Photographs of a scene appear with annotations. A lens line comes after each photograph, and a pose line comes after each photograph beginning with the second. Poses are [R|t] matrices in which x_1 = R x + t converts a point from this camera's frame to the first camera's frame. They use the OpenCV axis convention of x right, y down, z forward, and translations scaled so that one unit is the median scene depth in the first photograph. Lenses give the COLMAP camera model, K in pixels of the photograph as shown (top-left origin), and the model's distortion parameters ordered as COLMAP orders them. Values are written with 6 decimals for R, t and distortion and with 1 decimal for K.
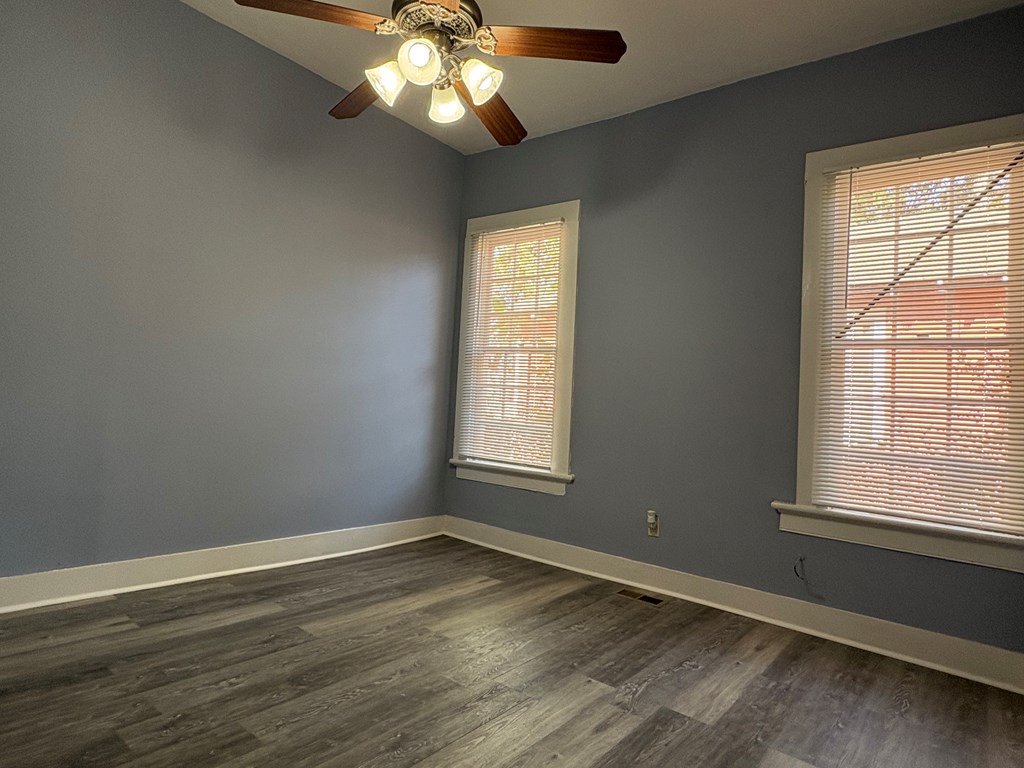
lens RADIAL K [[590.6, 0, 512.0], [0, 590.6, 384.0], [0, 0, 1]] dist [-0.001767, 0.000933]
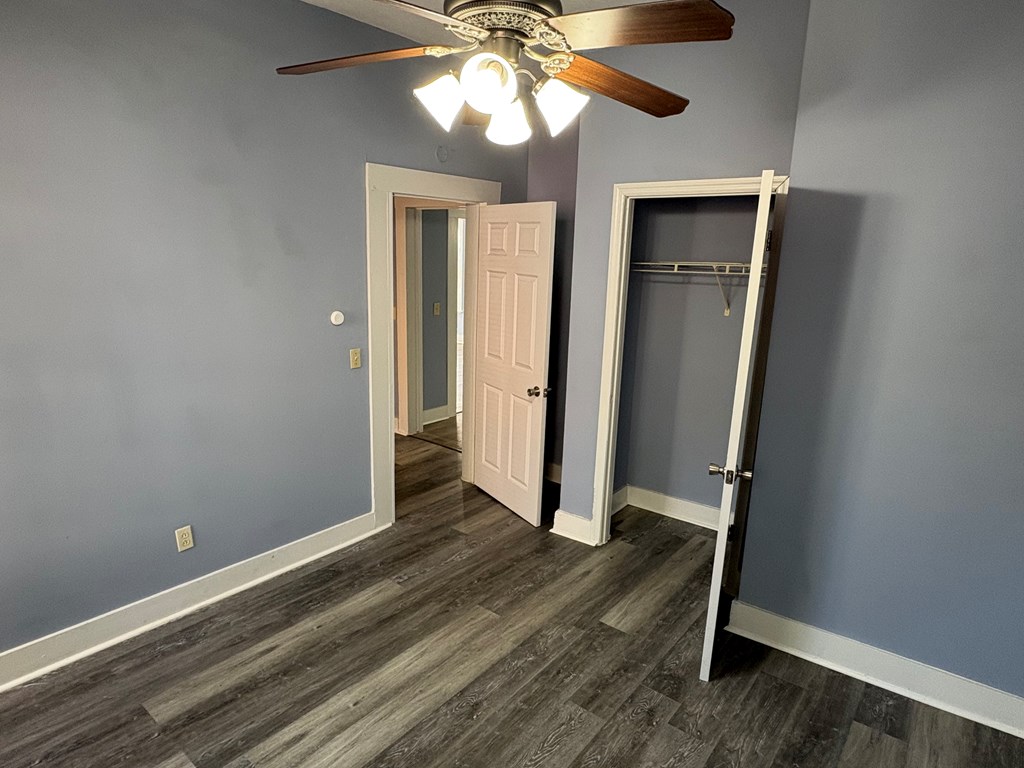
lens RADIAL K [[590.6, 0, 512.0], [0, 590.6, 384.0], [0, 0, 1]] dist [-0.001767, 0.000933]
pose [[-0.996285, -0.085595, -0.009483, -0.198409], [-0.085876, 0.979168, 0.184000, -0.336273], [-0.006464, 0.184131, -0.982880, 2.110762]]
